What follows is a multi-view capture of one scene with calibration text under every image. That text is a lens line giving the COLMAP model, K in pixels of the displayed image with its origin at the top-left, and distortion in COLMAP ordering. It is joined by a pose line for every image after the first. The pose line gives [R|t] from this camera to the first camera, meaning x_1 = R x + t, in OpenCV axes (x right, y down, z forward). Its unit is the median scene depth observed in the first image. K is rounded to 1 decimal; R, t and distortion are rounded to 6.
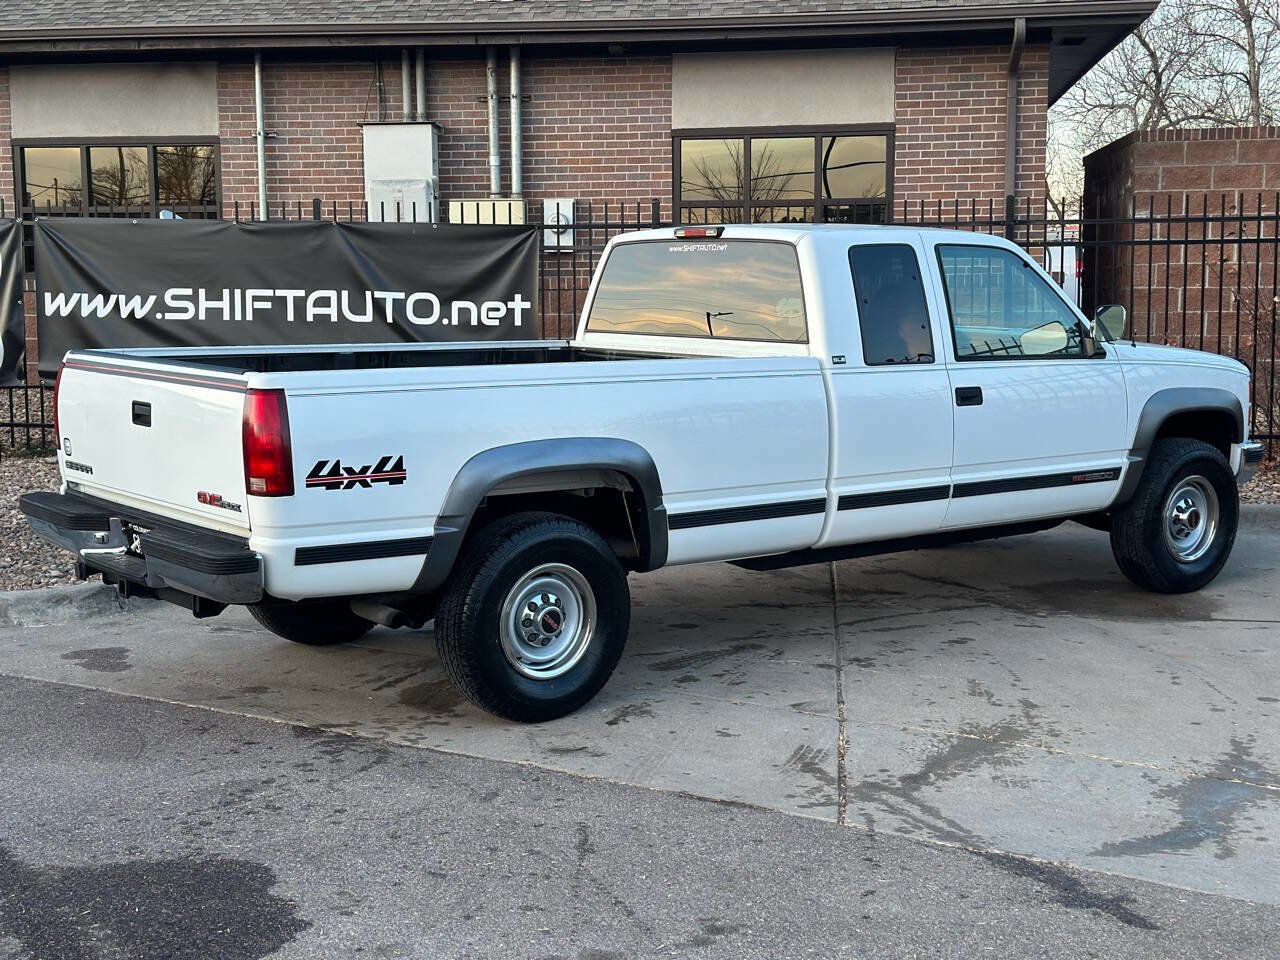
lens RADIAL K [[1776.7, 0, 639.3], [0, 1776.7, 491.3], [0, 0, 1]] dist [0.119052, 0.000000]
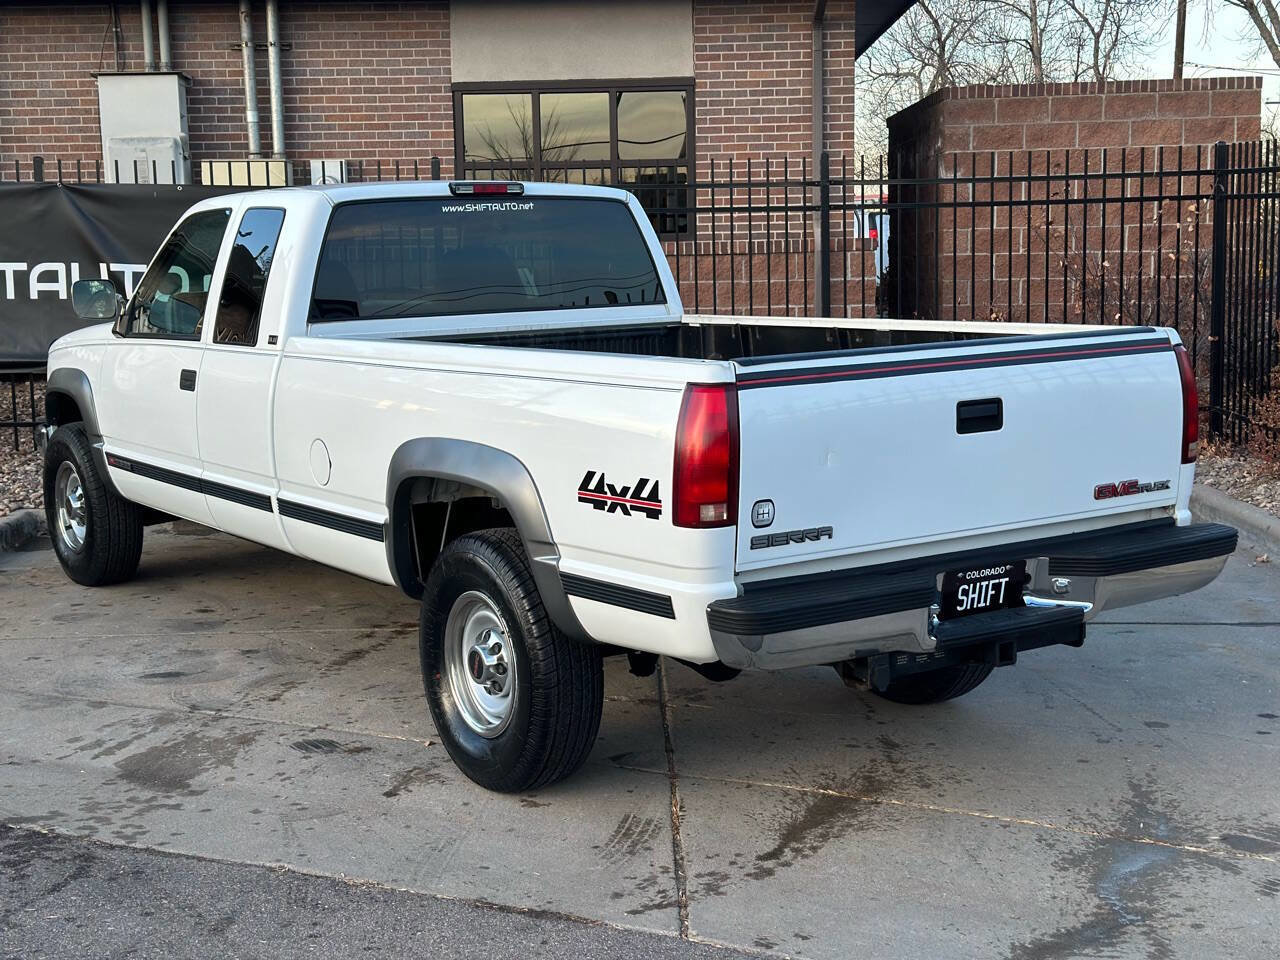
lens RADIAL K [[1776.7, 0, 644.7], [0, 1776.7, 490.4], [0, 0, 1]] dist [0.119052, 0.000000]
pose [[0.992744, -0.026233, 0.117351, 0.003478], [0.024555, 0.999575, 0.015728, -0.007879], [-0.117713, -0.012733, 0.992966, 0.084693]]
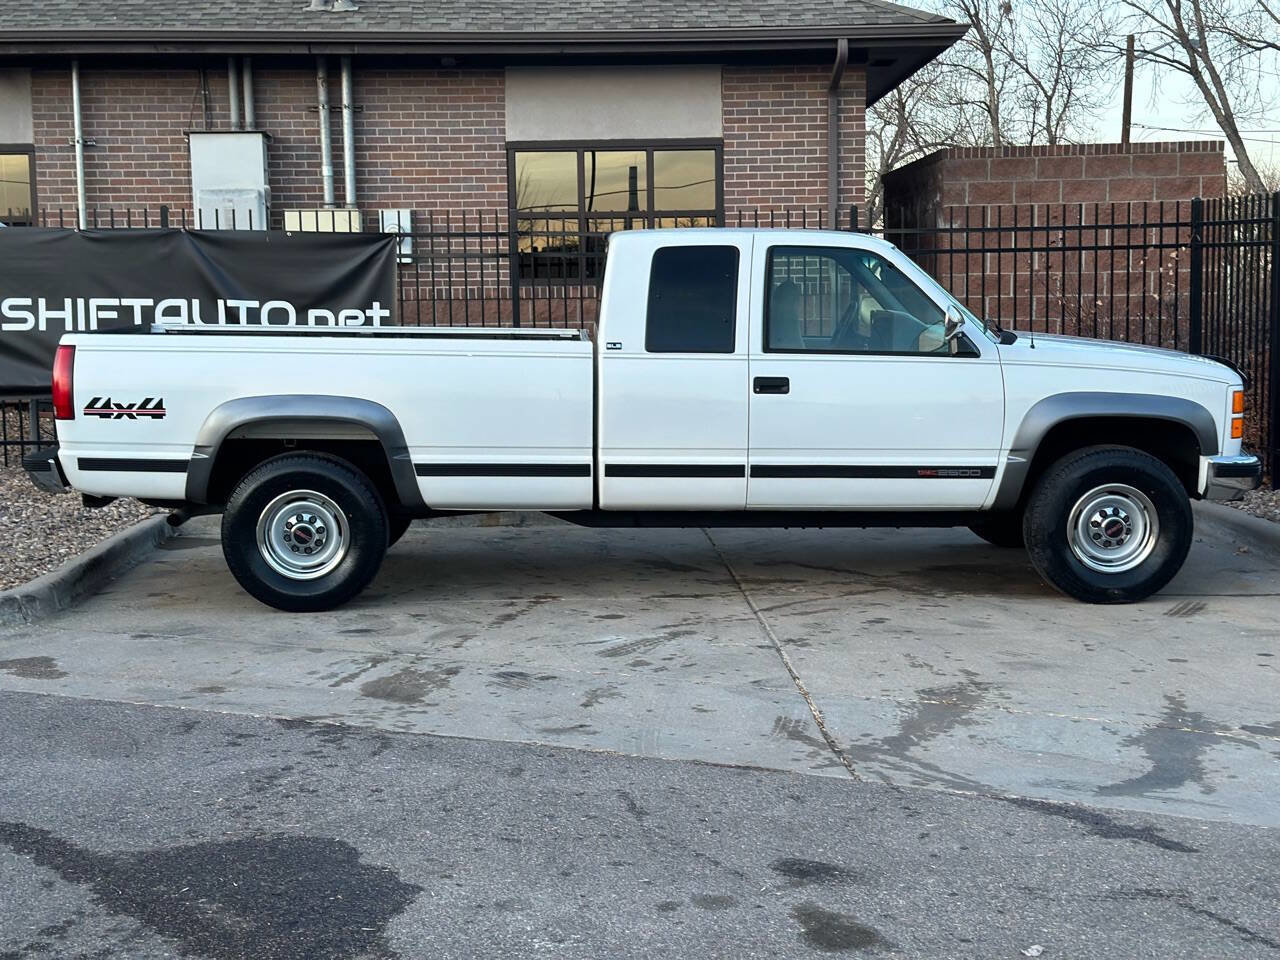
lens RADIAL K [[1776.7, 0, 643.1], [0, 1776.7, 491.2], [0, 0, 1]] dist [0.119052, 0.000000]
pose [[0.988615, -0.022028, 0.148849, -0.061003], [0.024037, 0.999642, -0.011709, 0.009112], [-0.148538, 0.015154, 0.988791, -0.009168]]
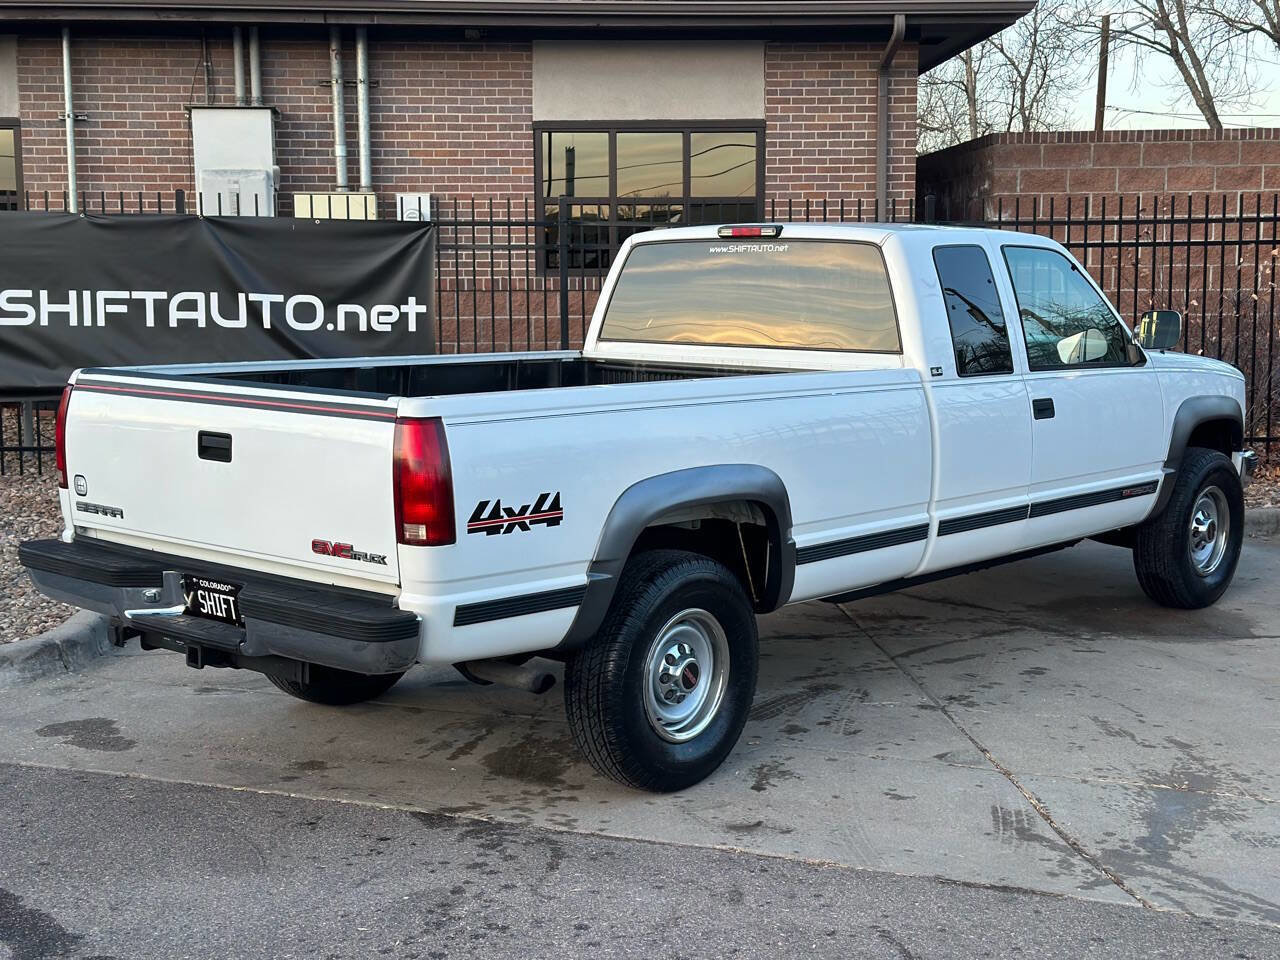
lens RADIAL K [[1776.7, 0, 641.2], [0, 1776.7, 491.8], [0, 0, 1]] dist [0.119052, 0.000000]
pose [[0.982213, -0.020538, 0.186643, -0.107277], [0.020372, 0.999789, 0.002809, -0.009179], [-0.186661, 0.001043, 0.982424, 0.066331]]
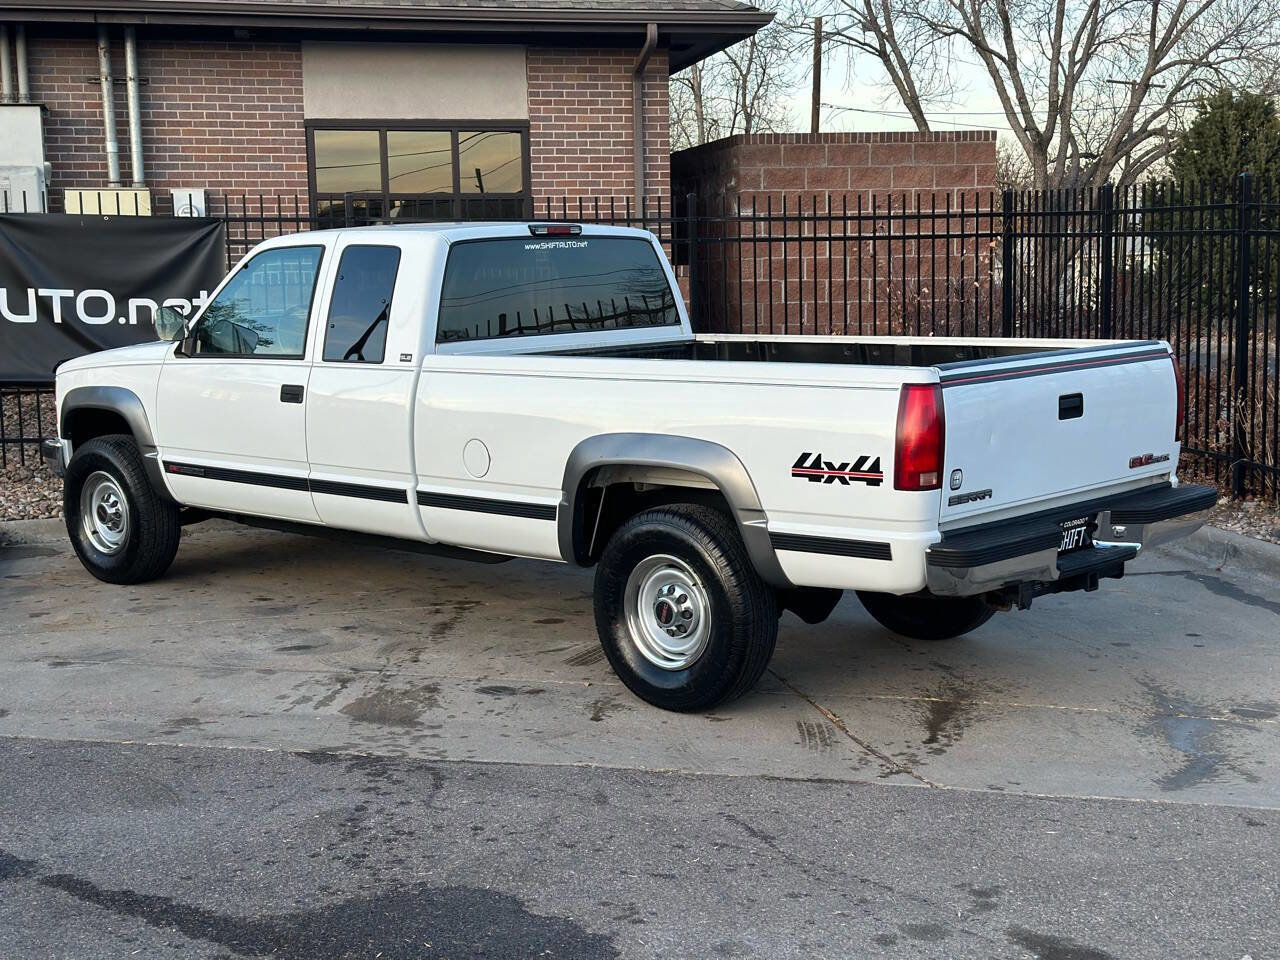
lens RADIAL K [[1776.7, 0, 646.0], [0, 1776.7, 489.7], [0, 0, 1]] dist [0.119052, 0.000000]
pose [[0.940857, -0.049489, 0.335169, -0.146681], [0.048003, 0.998766, 0.012721, -0.004968], [-0.335385, 0.004121, 0.942072, 0.019476]]
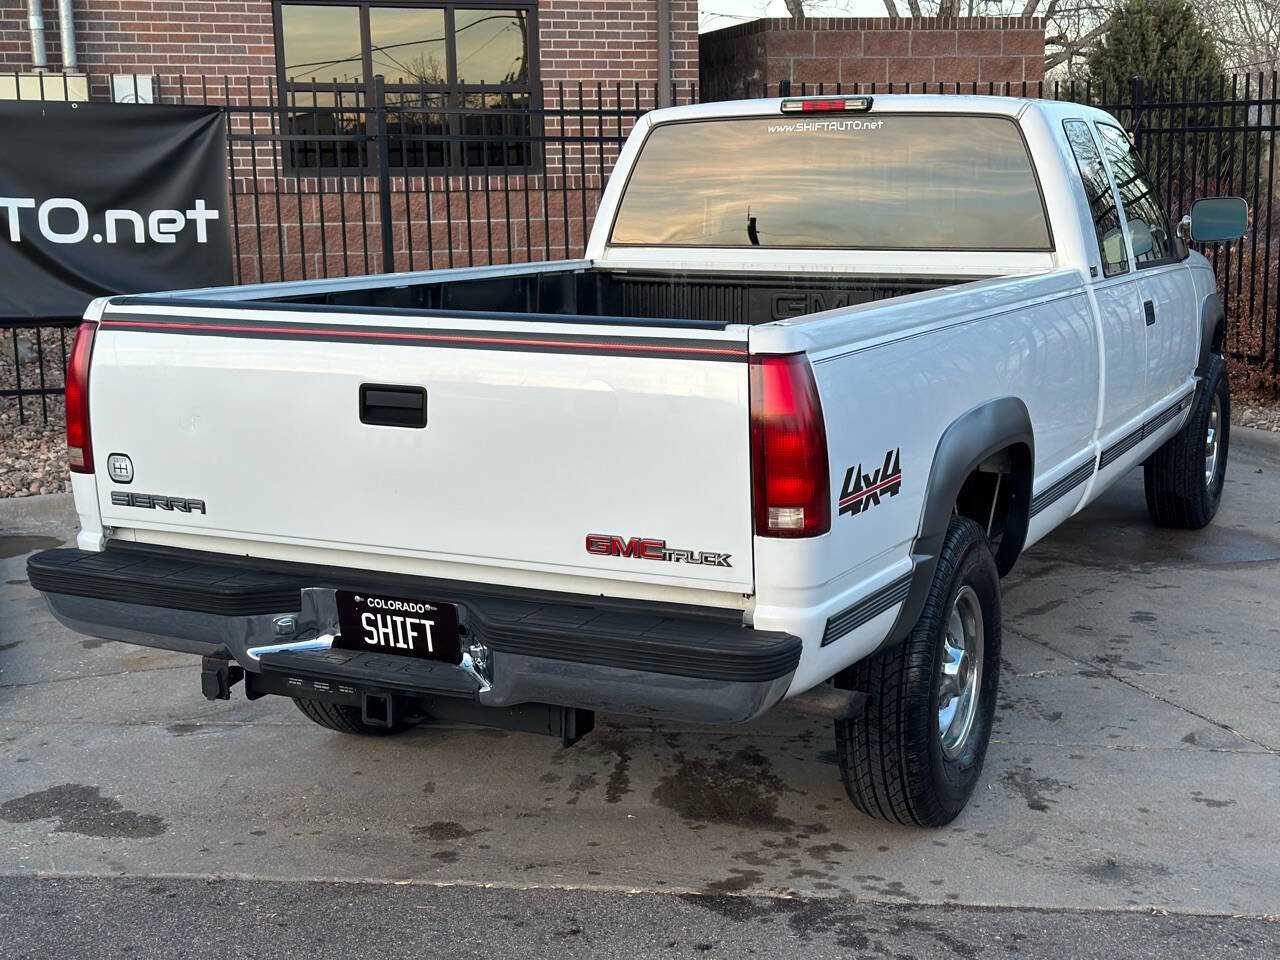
lens RADIAL K [[1776.7, 0, 640.1], [0, 1776.7, 493.6], [0, 0, 1]] dist [0.119052, 0.000000]
pose [[0.896752, -0.084060, 0.434477, -0.205446], [0.062485, 0.996009, 0.063733, -0.020911], [-0.438100, -0.030004, 0.898425, 0.203691]]
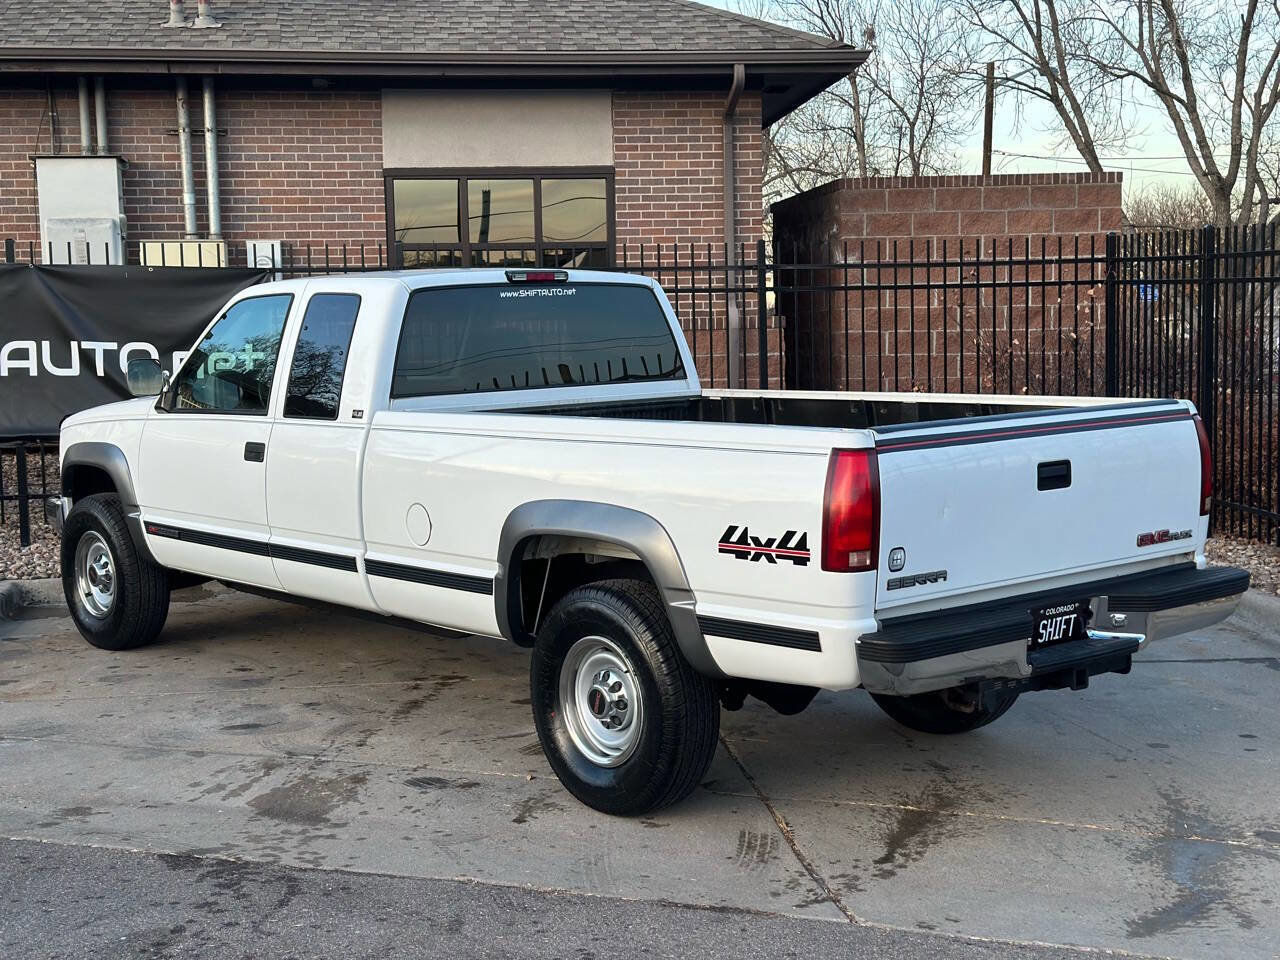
lens RADIAL K [[1776.7, 0, 645.0], [0, 1776.7, 487.6], [0, 0, 1]] dist [0.119052, 0.000000]
pose [[0.972853, -0.030711, 0.229375, -0.071043], [0.036804, 0.999073, -0.022334, -0.006904], [-0.228477, 0.030170, 0.973082, 0.048634]]
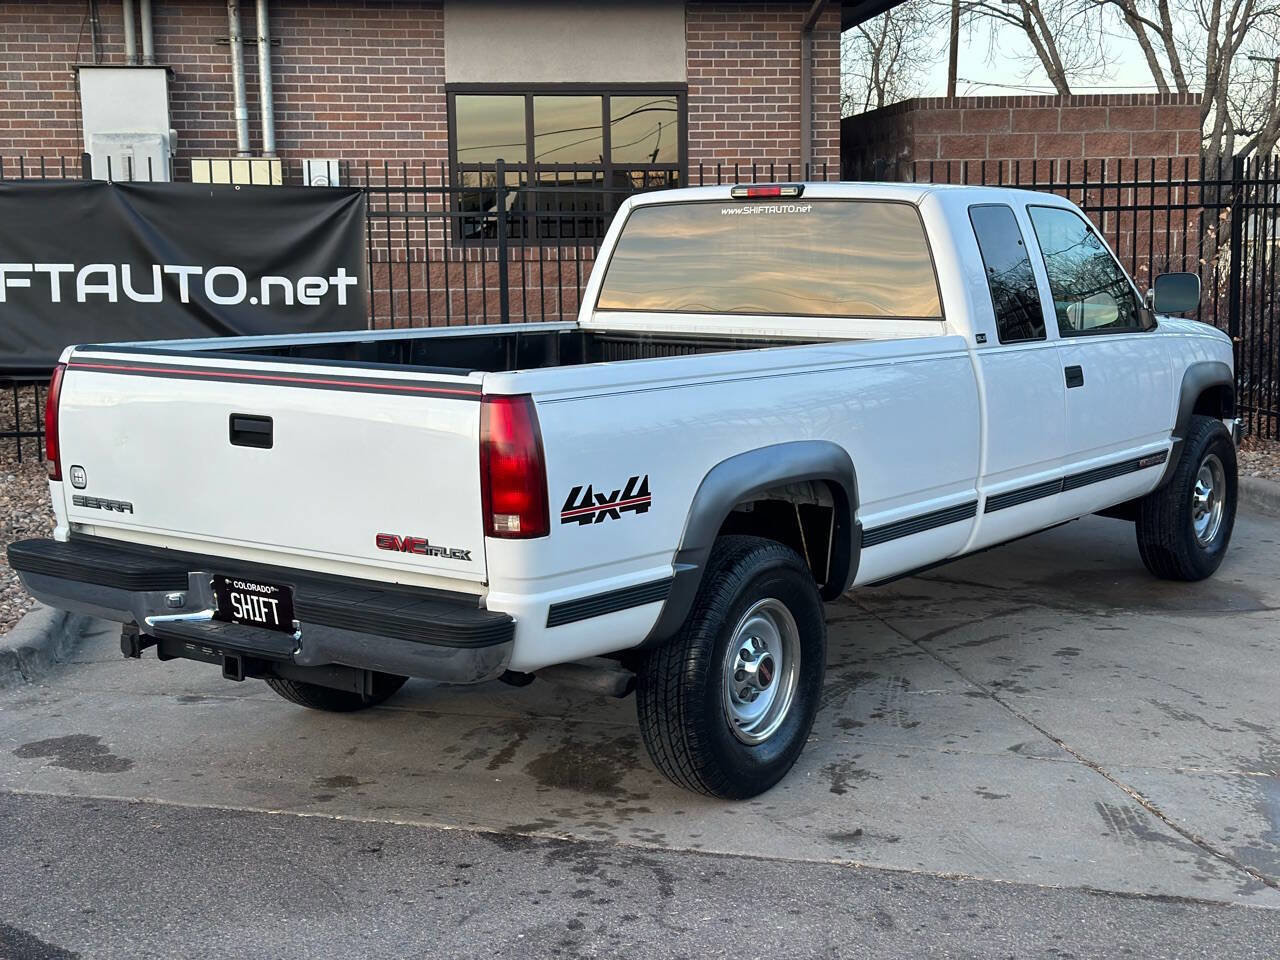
lens RADIAL K [[1776.7, 0, 640.6], [0, 1776.7, 492.2], [0, 0, 1]] dist [0.119052, 0.000000]
pose [[0.959937, -0.042341, 0.276999, -0.147849], [0.038504, 0.999072, 0.019279, -0.011675], [-0.277558, -0.007842, 0.960677, 0.111189]]
